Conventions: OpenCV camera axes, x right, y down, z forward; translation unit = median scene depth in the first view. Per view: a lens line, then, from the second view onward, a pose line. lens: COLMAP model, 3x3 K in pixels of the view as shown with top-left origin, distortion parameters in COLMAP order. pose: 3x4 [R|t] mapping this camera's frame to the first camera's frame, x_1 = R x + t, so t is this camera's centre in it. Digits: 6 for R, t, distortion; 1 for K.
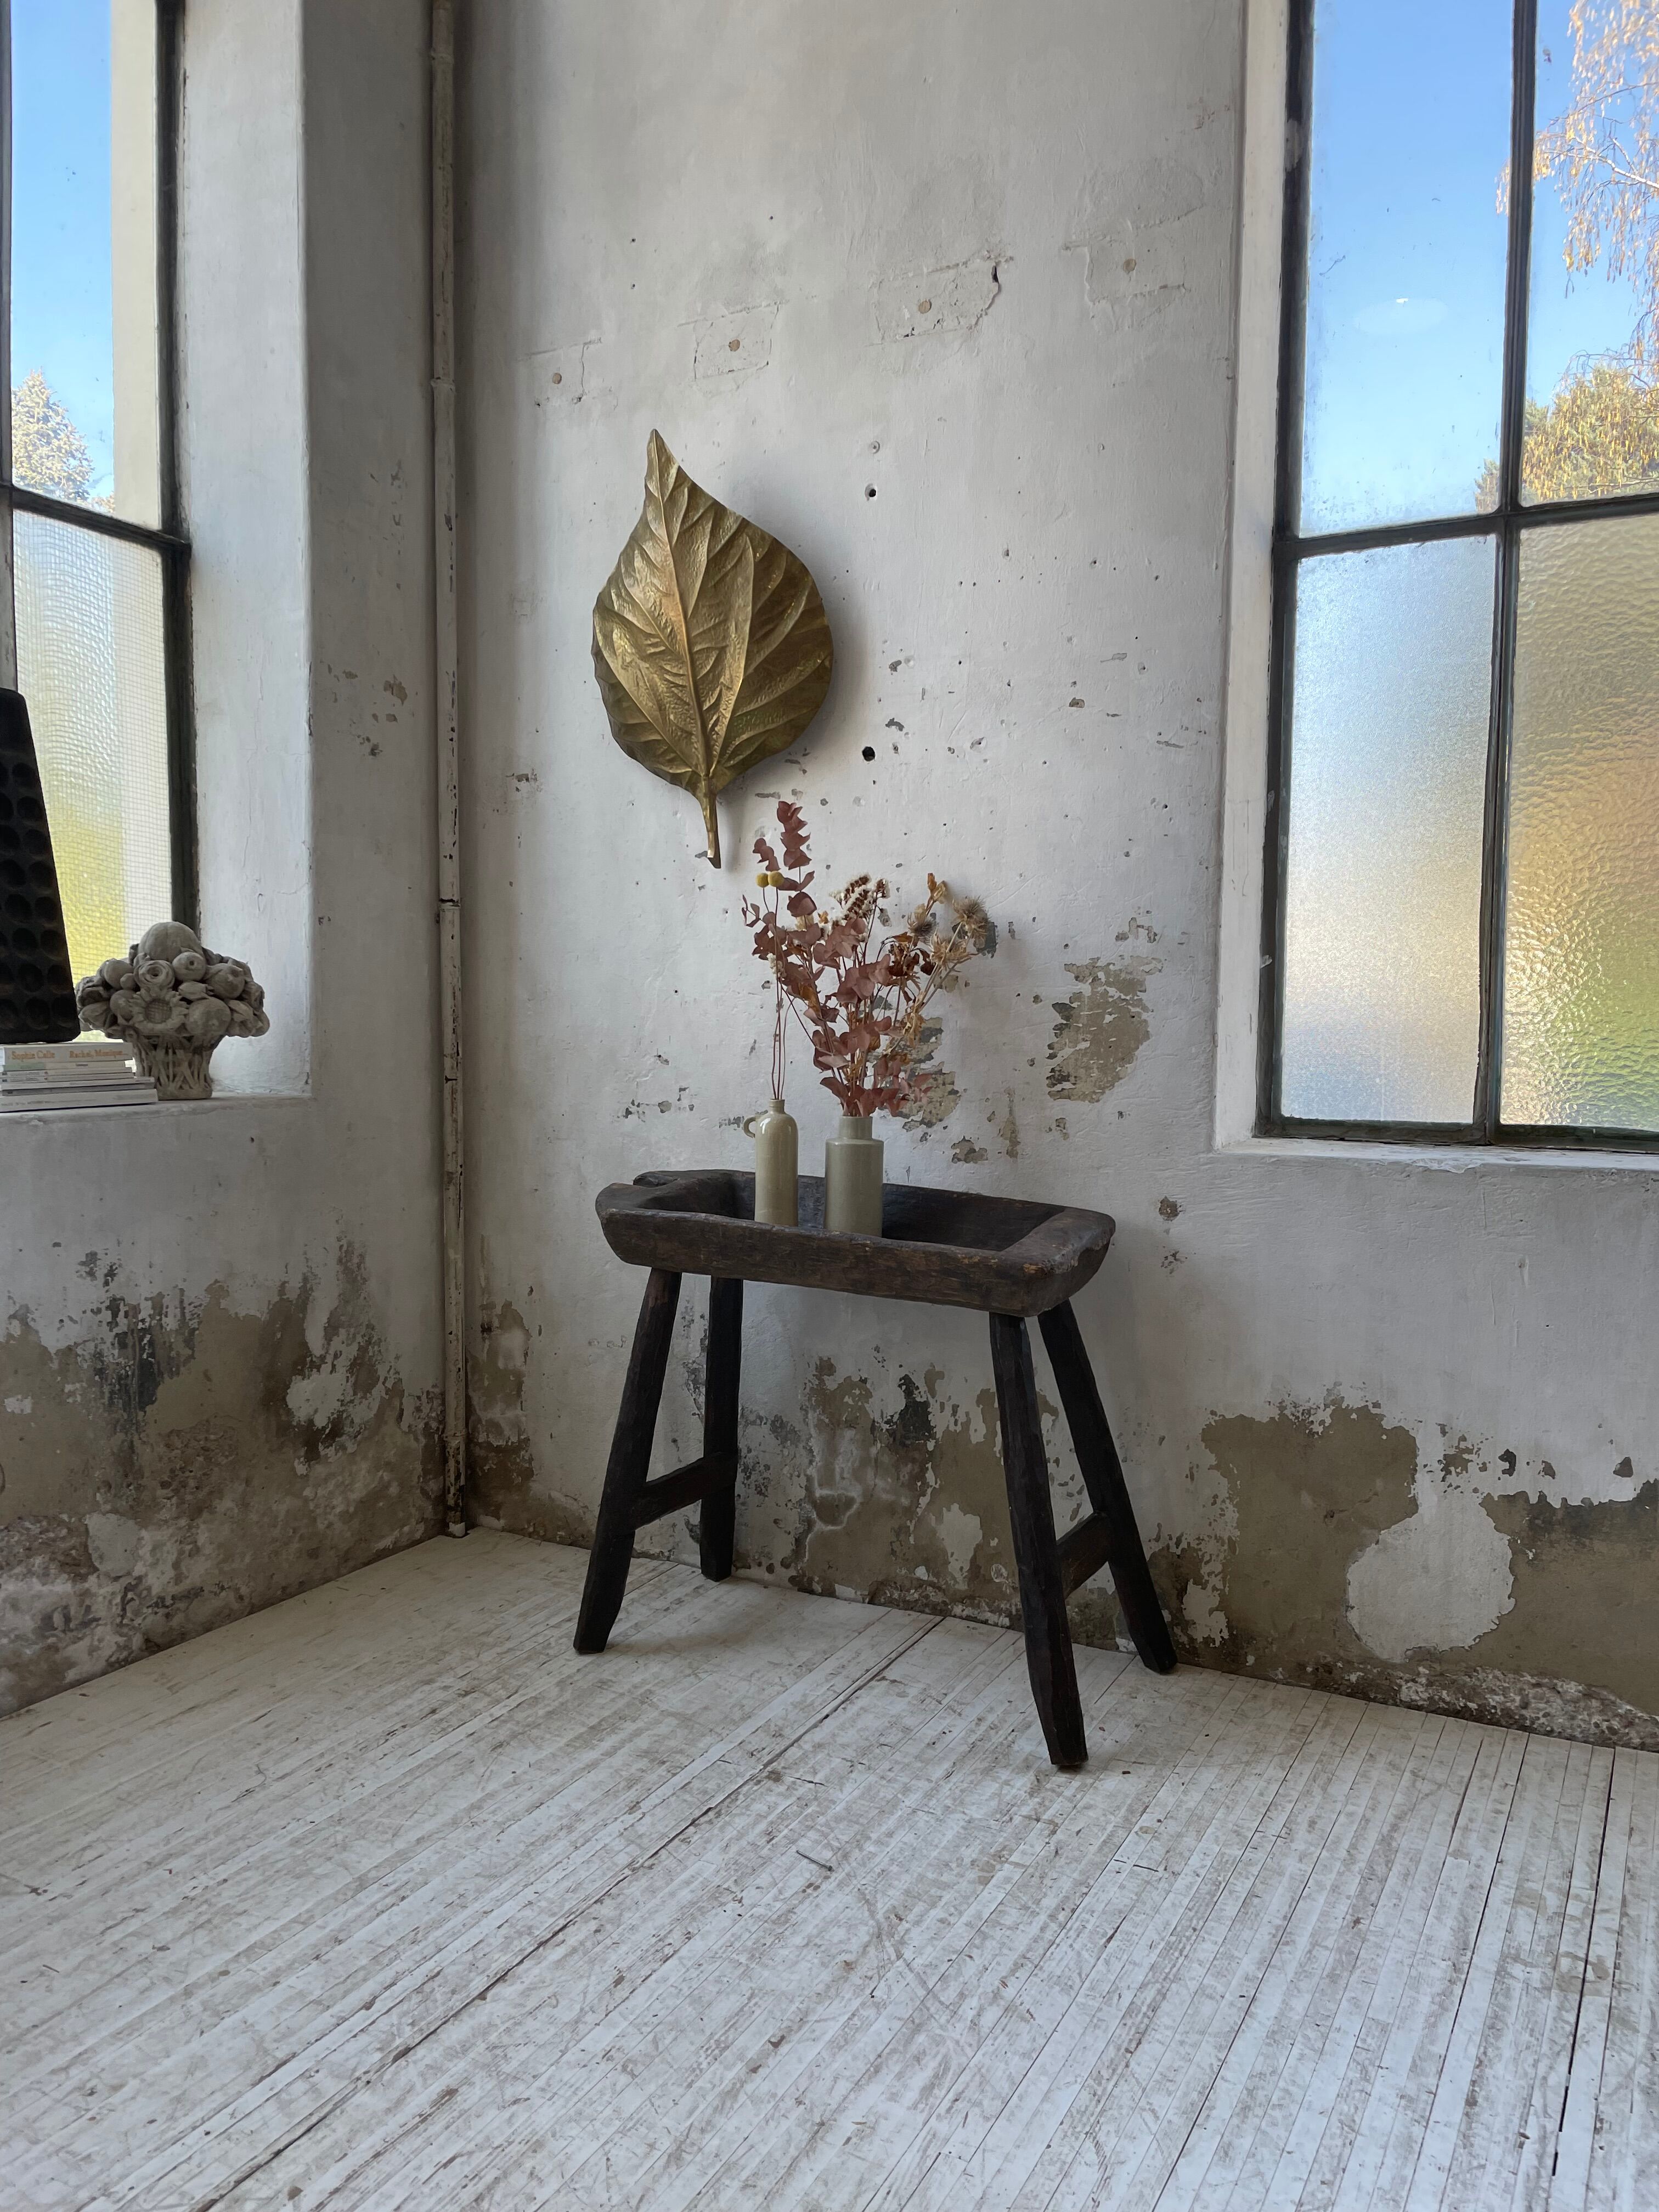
lens RADIAL K [[1676.4, 0, 844.7], [0, 1676.4, 1113.2], [0, 0, 1]] dist [0.084512, -0.118770]
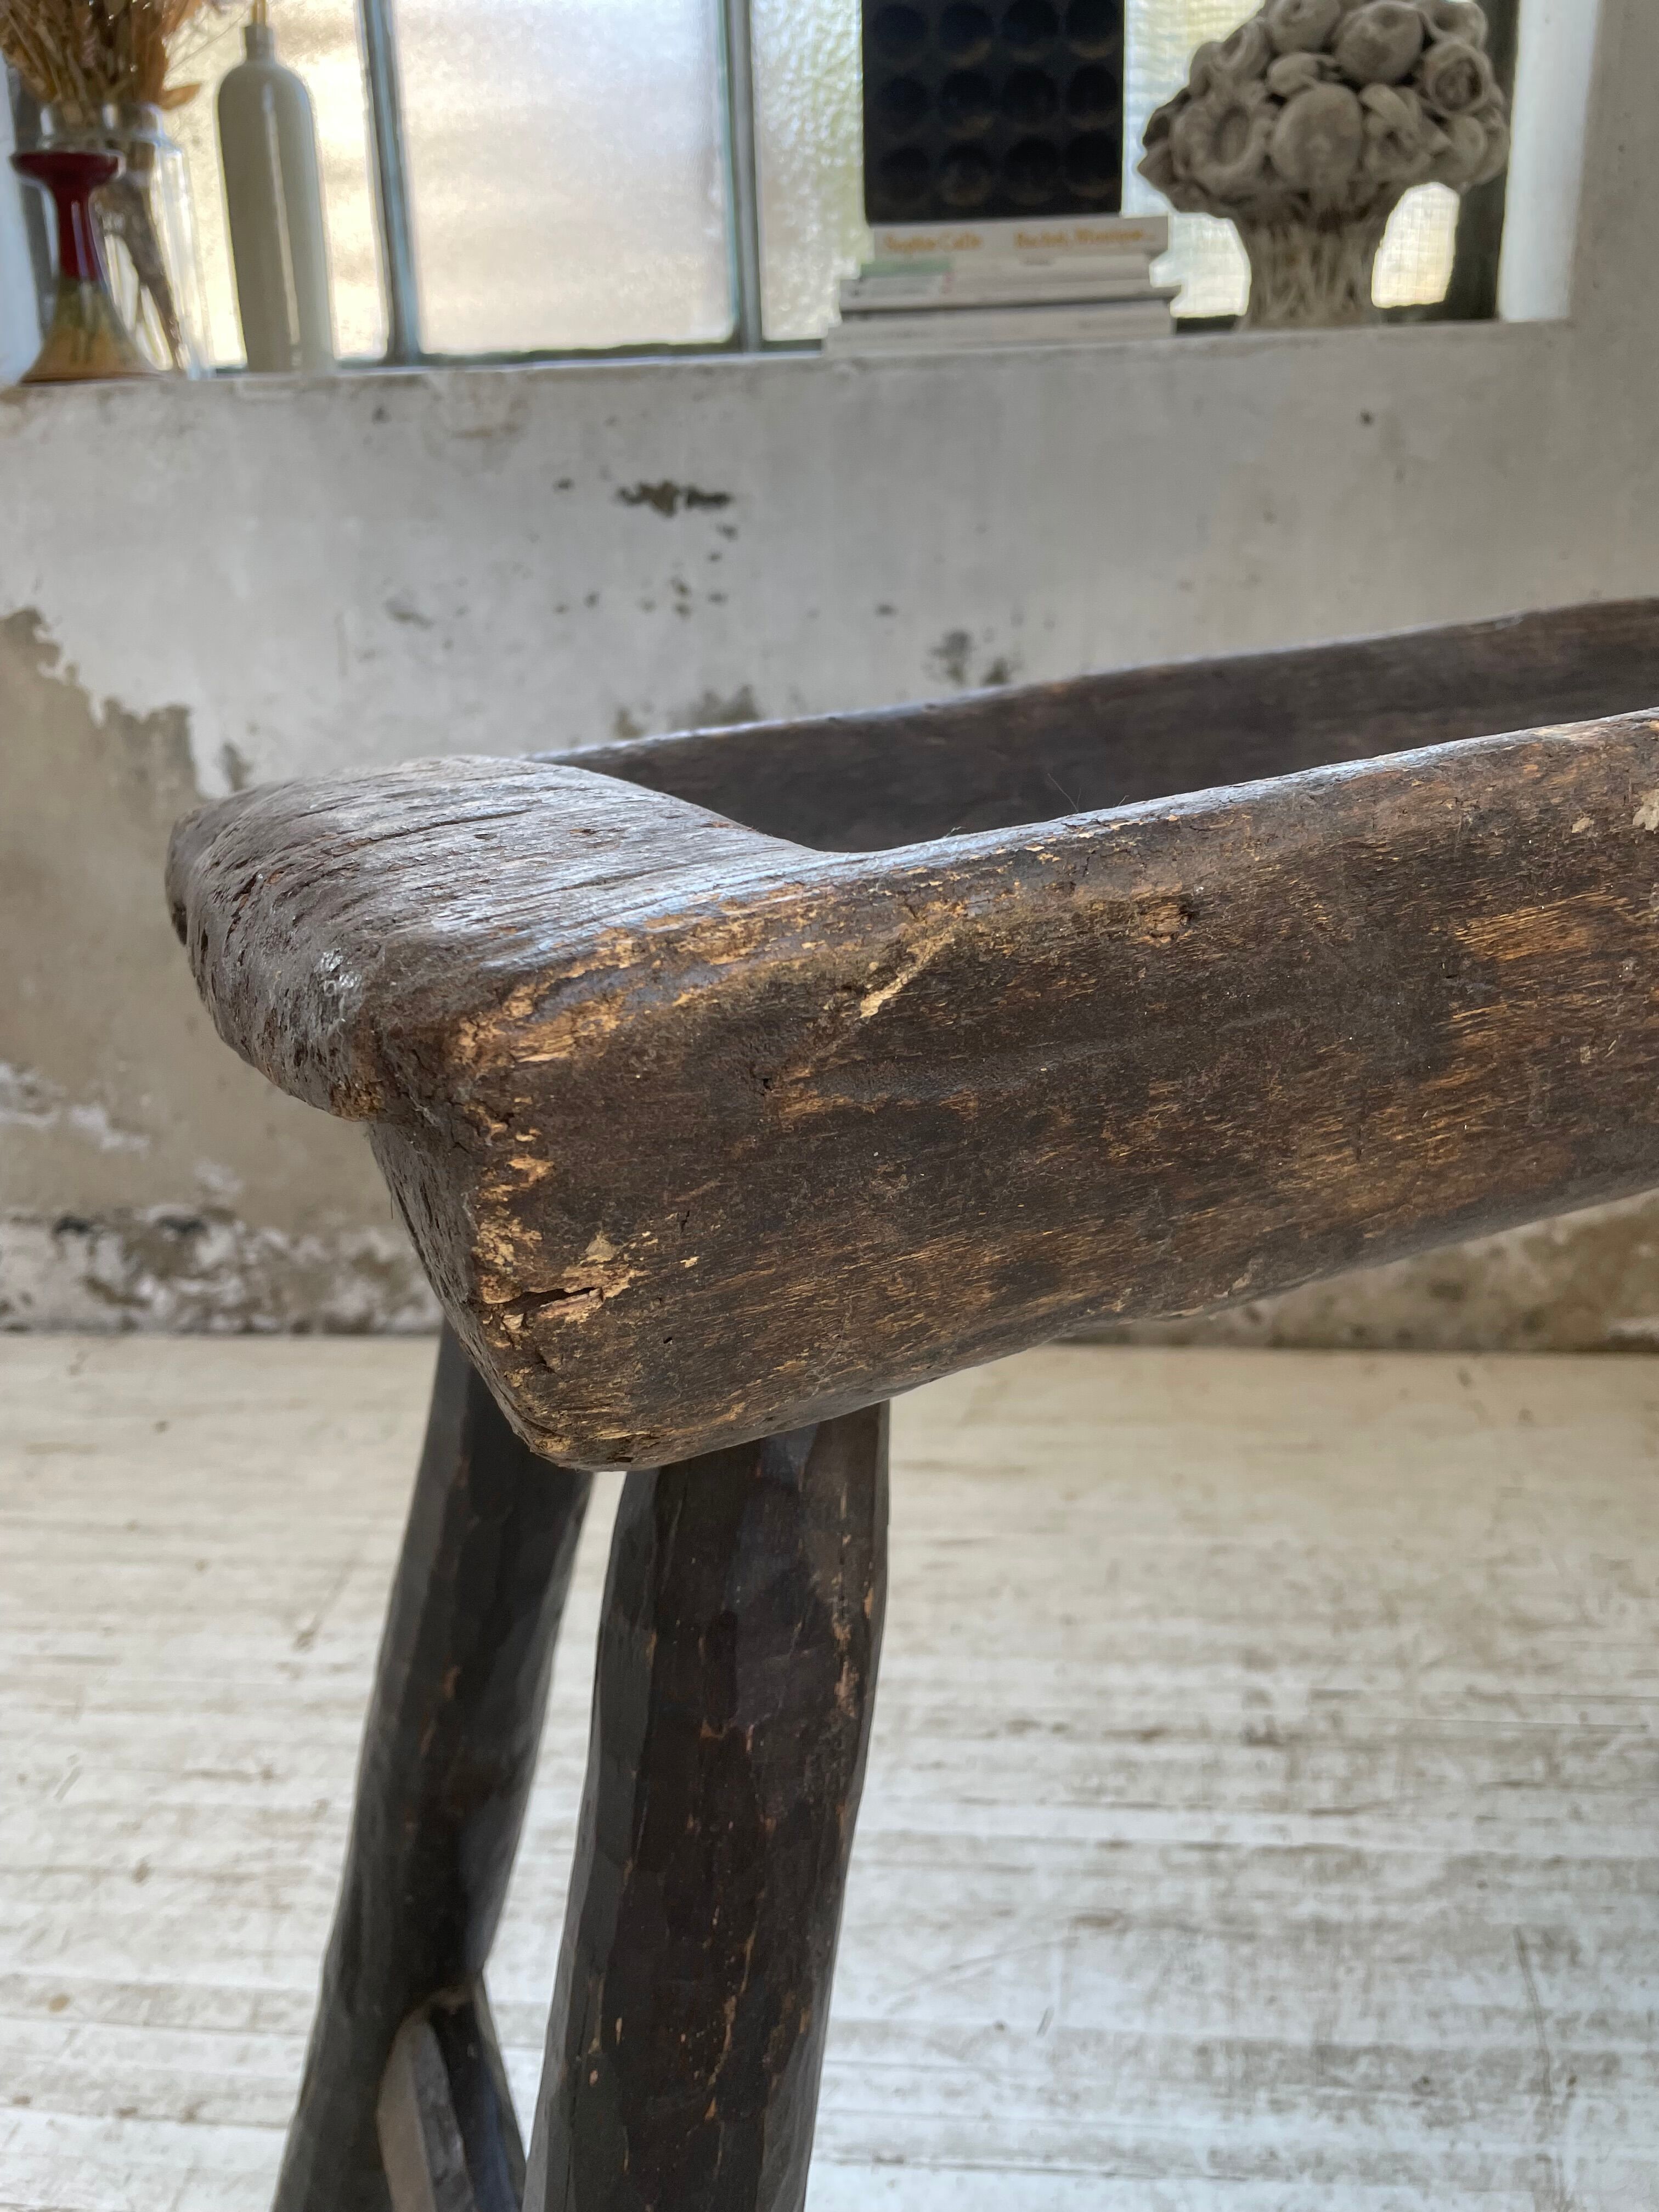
lens RADIAL K [[1676.4, 0, 835.9], [0, 1676.4, 1129.6], [0, 0, 1]] dist [0.084512, -0.118770]
pose [[0.376585, 0.303834, -0.875139, 0.062450], [-0.025384, 0.947715, 0.318108, 0.058886], [0.926034, -0.097580, 0.364608, 0.722311]]
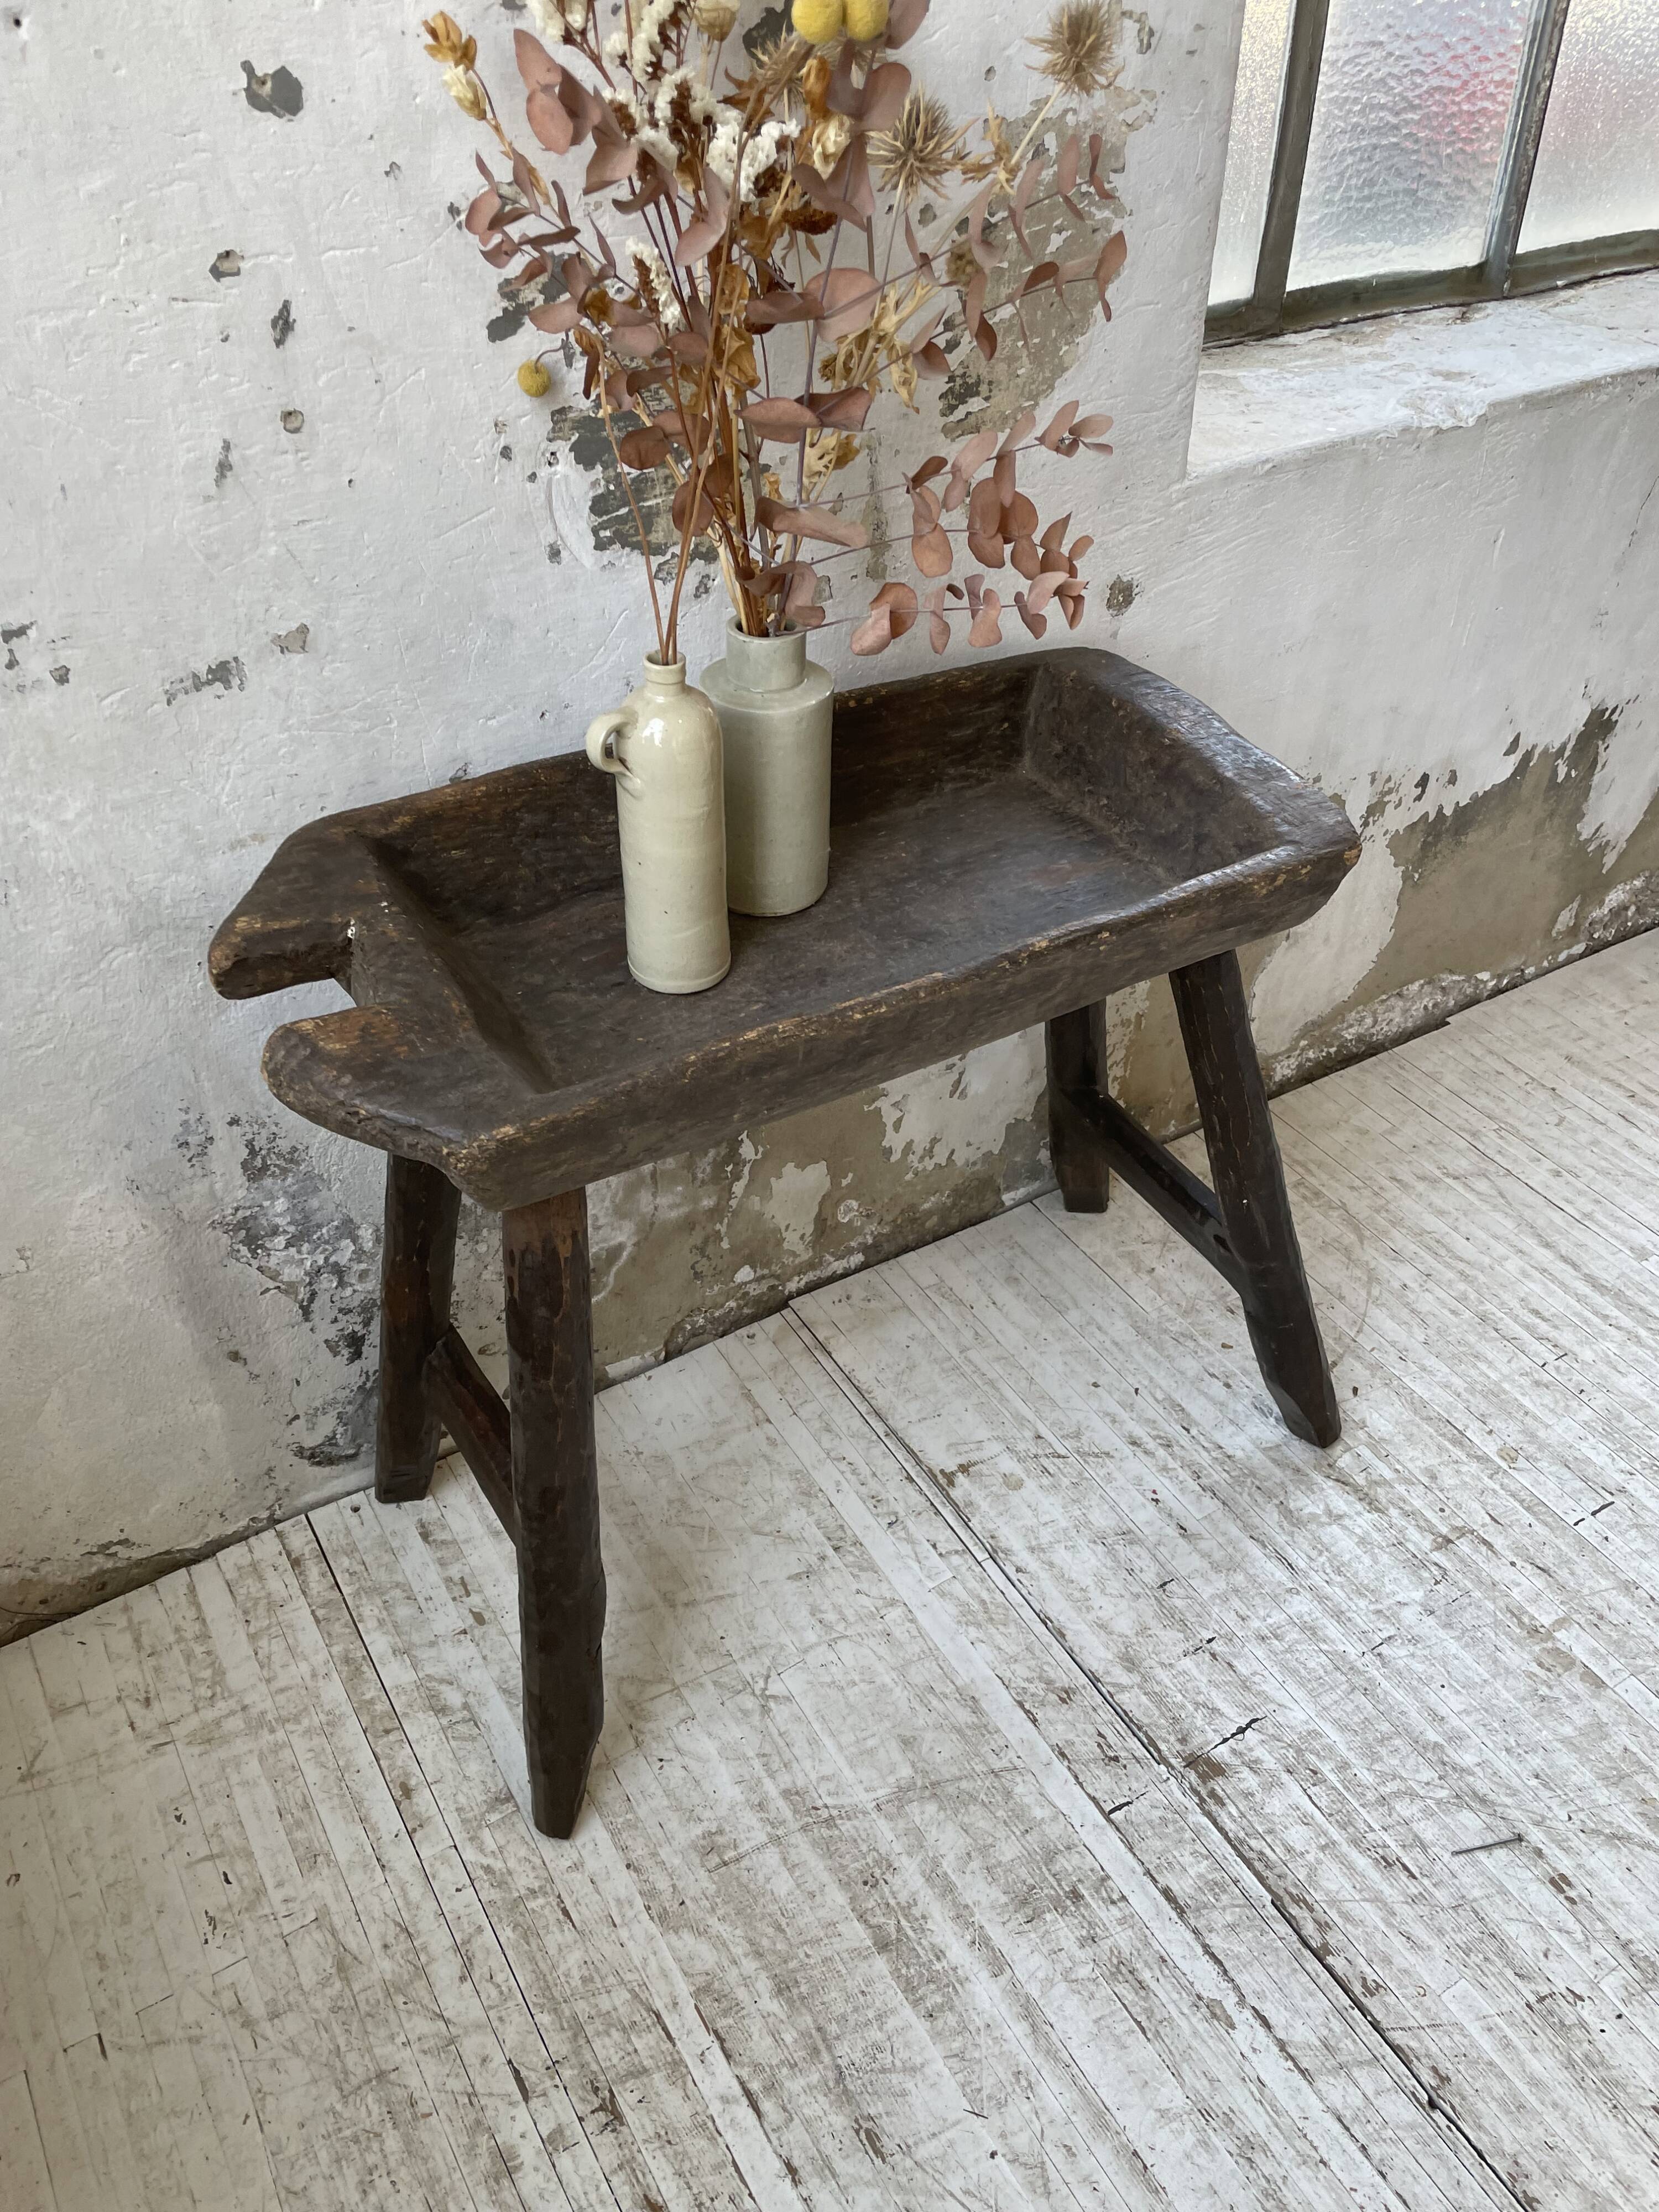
lens RADIAL K [[1676.4, 0, 848.0], [0, 1676.4, 1120.7], [0, 0, 1]] dist [0.084512, -0.118770]
pose [[0.516991, -0.546950, 0.658457, -0.335509], [0.047551, 0.786397, 0.615889, -0.162943], [-0.854669, -0.287099, 0.432568, 0.776589]]
